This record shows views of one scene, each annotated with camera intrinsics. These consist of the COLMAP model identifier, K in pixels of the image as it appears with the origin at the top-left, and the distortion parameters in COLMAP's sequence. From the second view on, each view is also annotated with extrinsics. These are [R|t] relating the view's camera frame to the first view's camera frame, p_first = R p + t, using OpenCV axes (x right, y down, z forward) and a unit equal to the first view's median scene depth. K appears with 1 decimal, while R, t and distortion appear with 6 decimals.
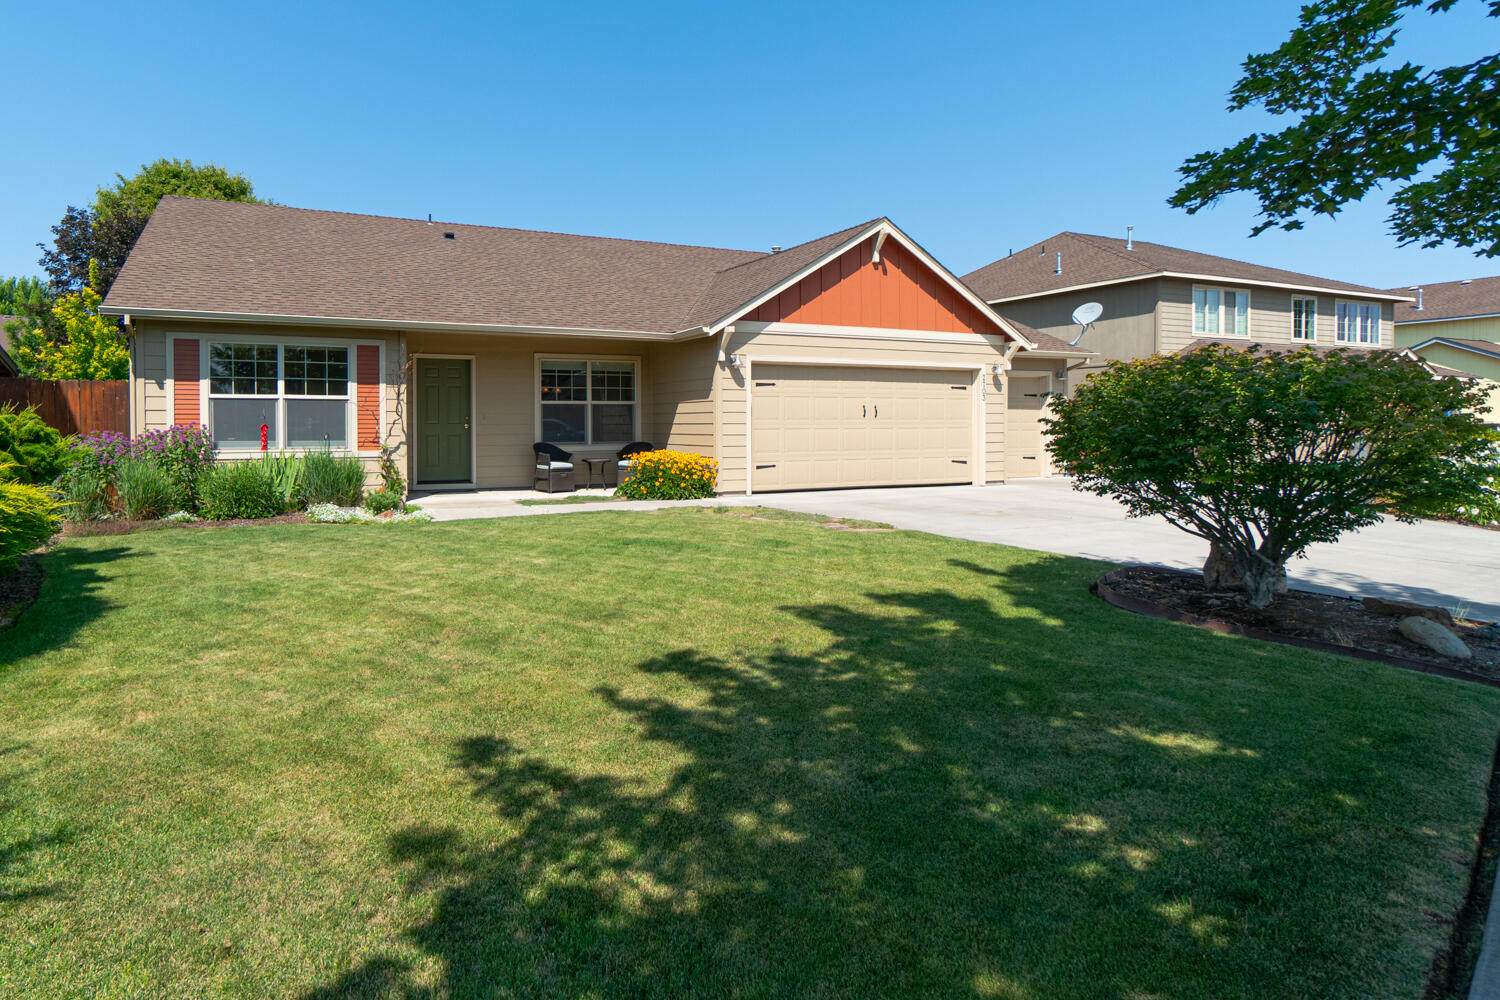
lens RADIAL K [[642.6, 0, 764.7], [0, 642.6, 436.3], [0, 0, 1]] dist [-0.004551, 0.001574]
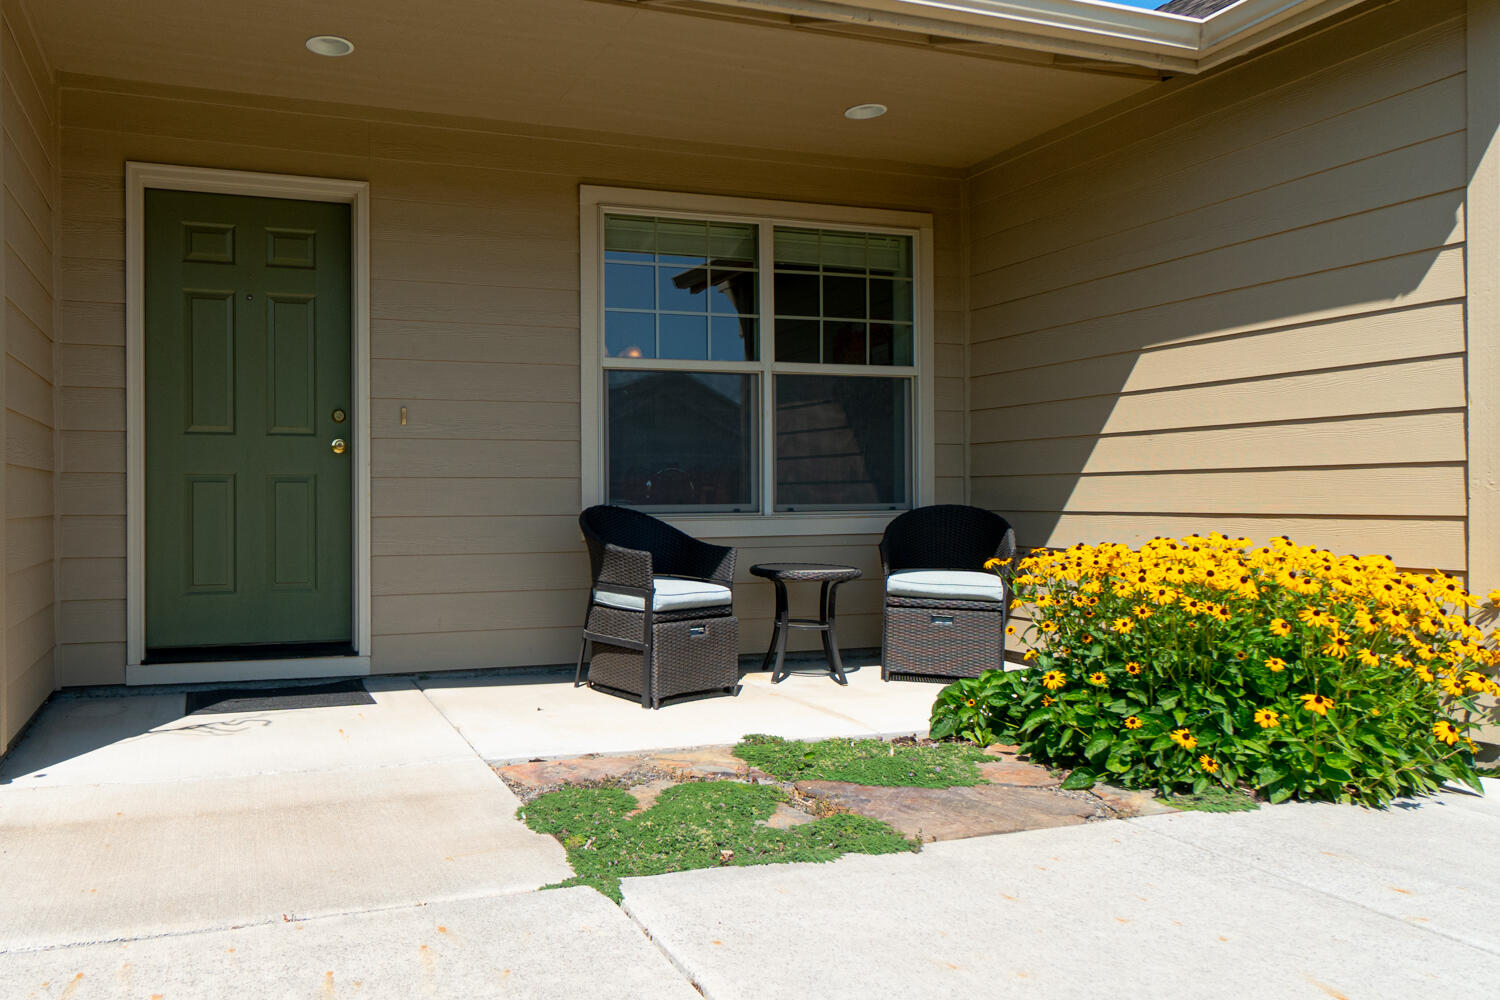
lens RADIAL K [[642.6, 0, 749.0], [0, 642.6, 505.4], [0, 0, 1]] dist [-0.004551, 0.001574]
pose [[0.999791, -0.002006, -0.020350, -0.282212], [0.001844, 0.999966, -0.007978, 0.011720], [0.020365, 0.007939, 0.999761, 0.728346]]
